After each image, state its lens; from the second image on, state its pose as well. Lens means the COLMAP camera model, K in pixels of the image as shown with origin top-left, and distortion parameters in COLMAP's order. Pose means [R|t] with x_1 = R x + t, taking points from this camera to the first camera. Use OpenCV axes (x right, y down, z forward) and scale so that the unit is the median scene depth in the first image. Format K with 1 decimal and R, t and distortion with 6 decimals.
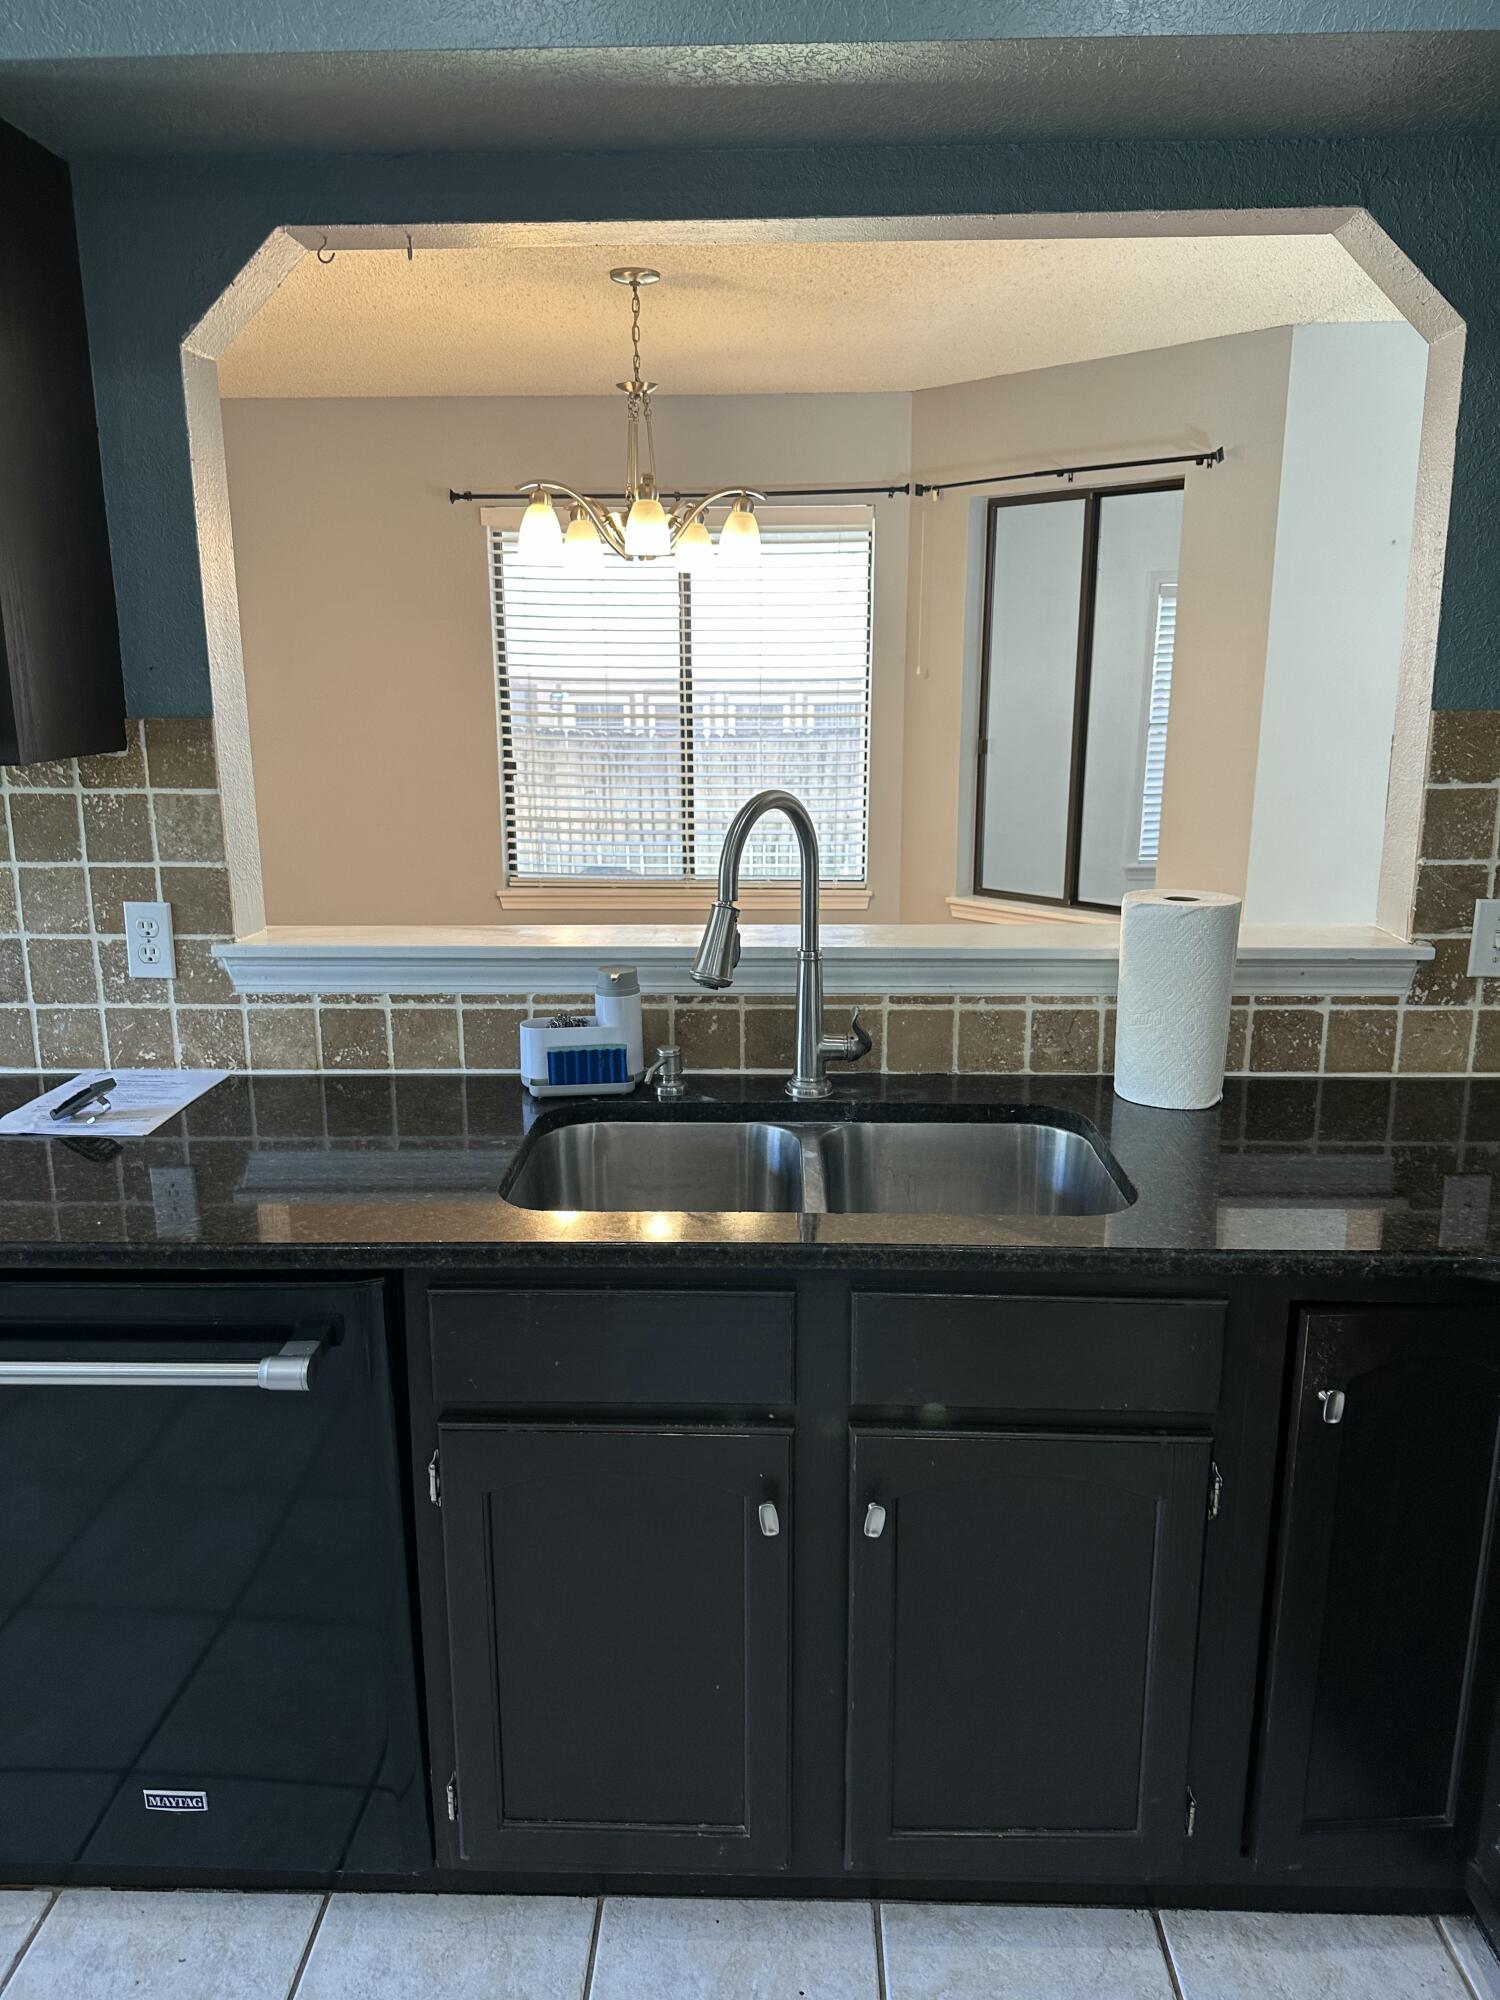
lens RADIAL K [[1412.4, 0, 751.0], [0, 1412.4, 987.2], [0, 0, 1]] dist [0.052337, -0.050491]
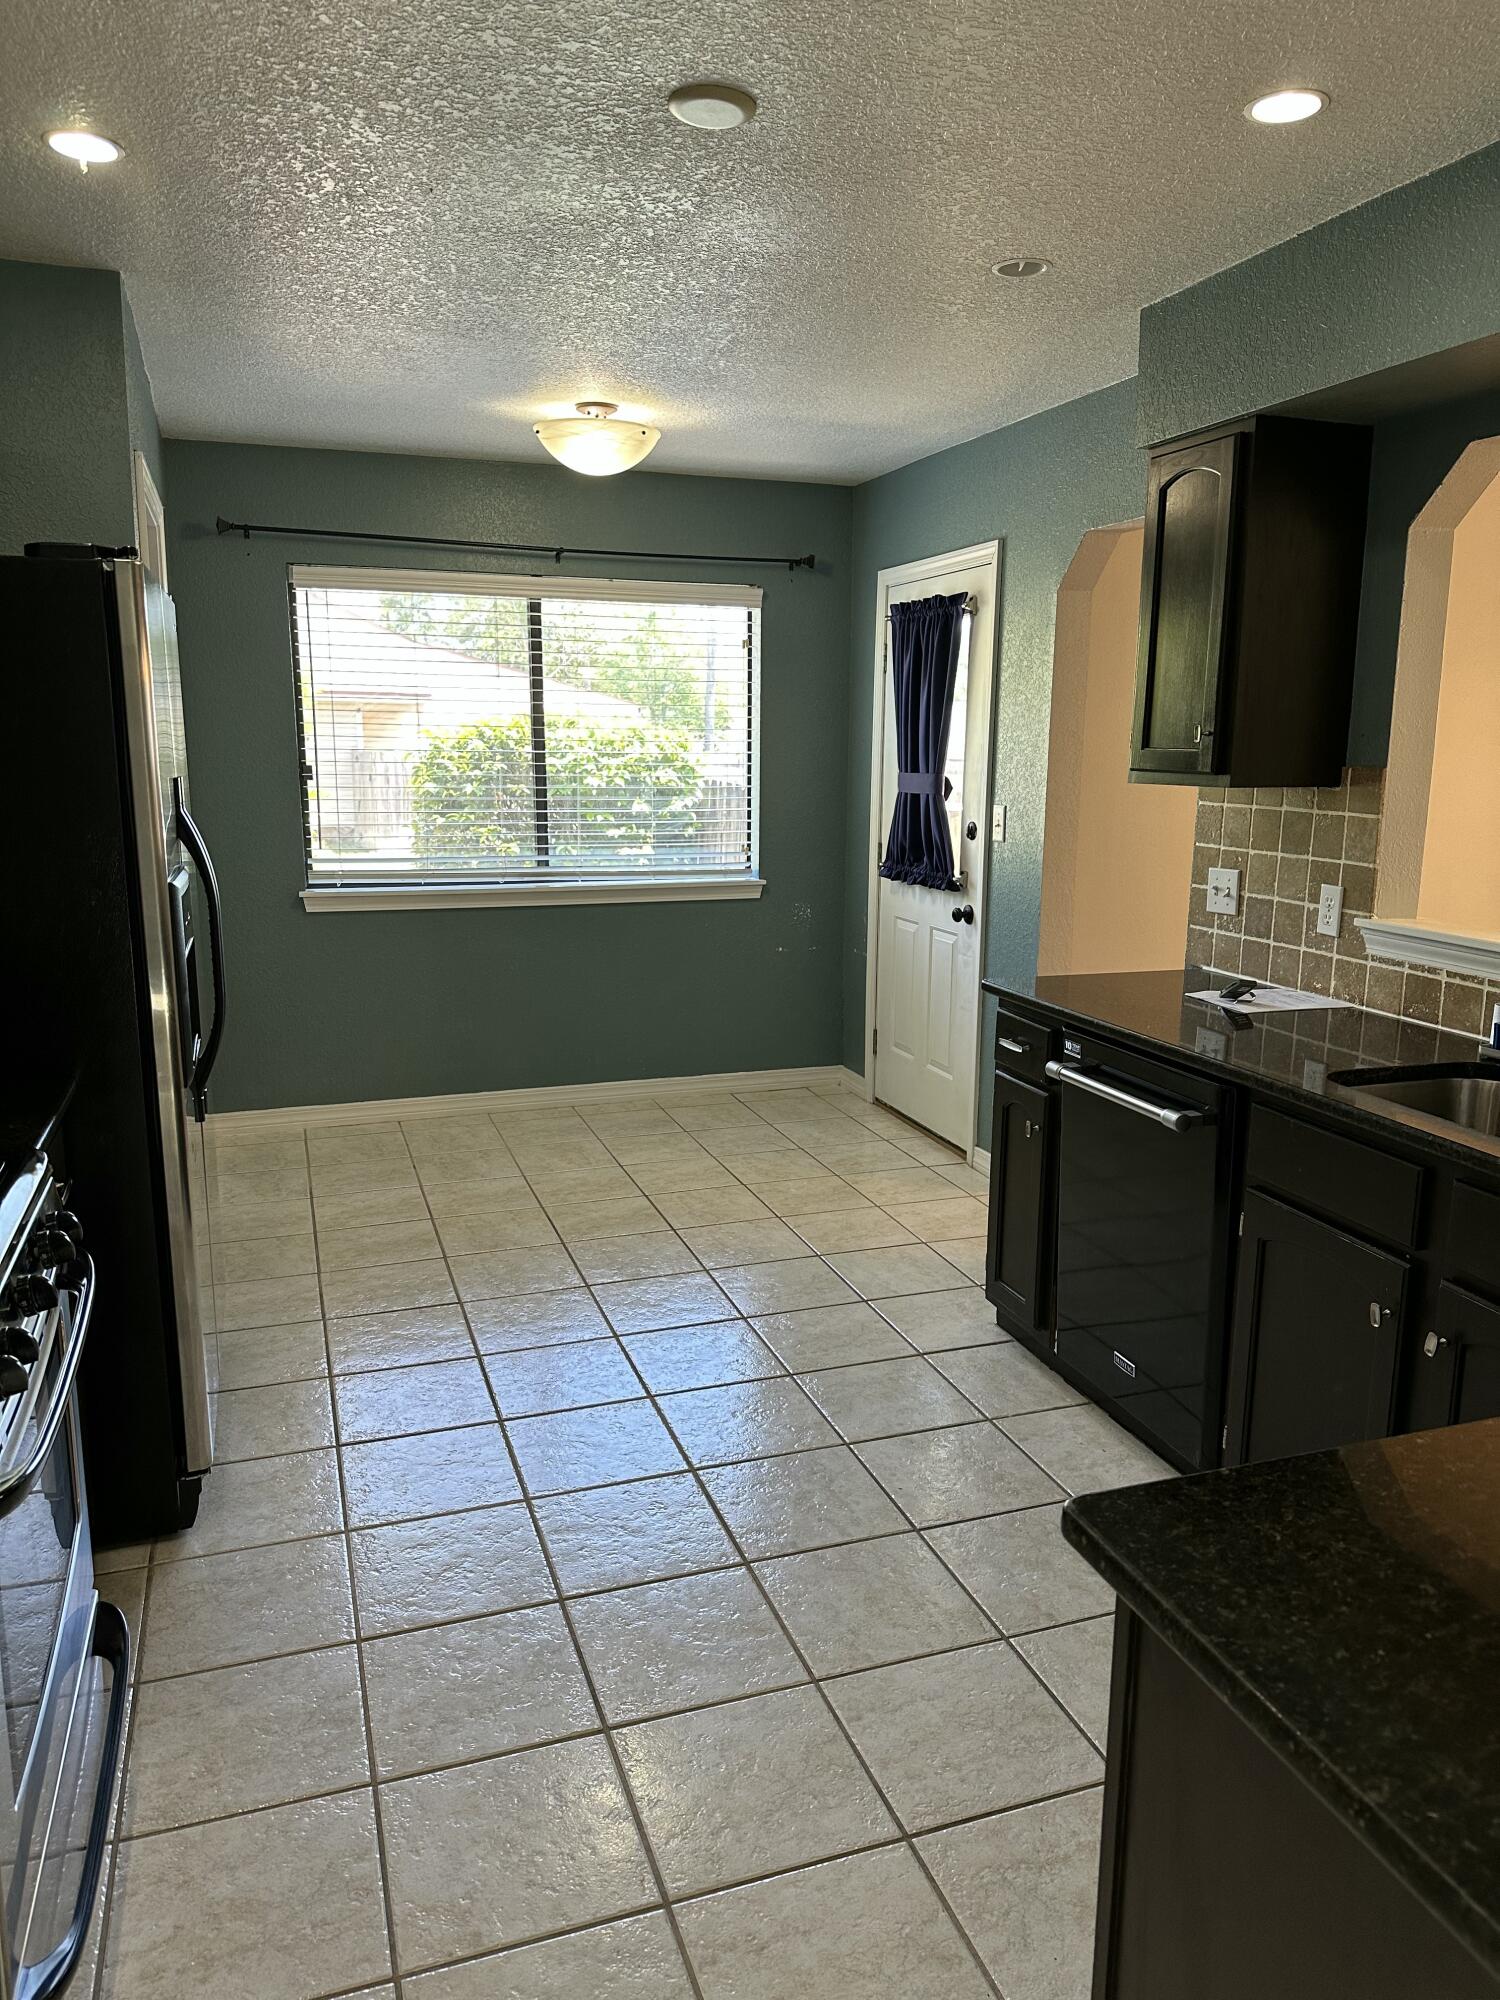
lens RADIAL K [[1412.4, 0, 755.6], [0, 1412.4, 1002.5], [0, 0, 1]] dist [0.052337, -0.050491]
pose [[0.358836, 0.187046, -0.914467, 0.778471], [-0.226625, 0.967859, 0.109040, 0.036421], [0.905471, 0.168114, 0.389692, -0.144286]]
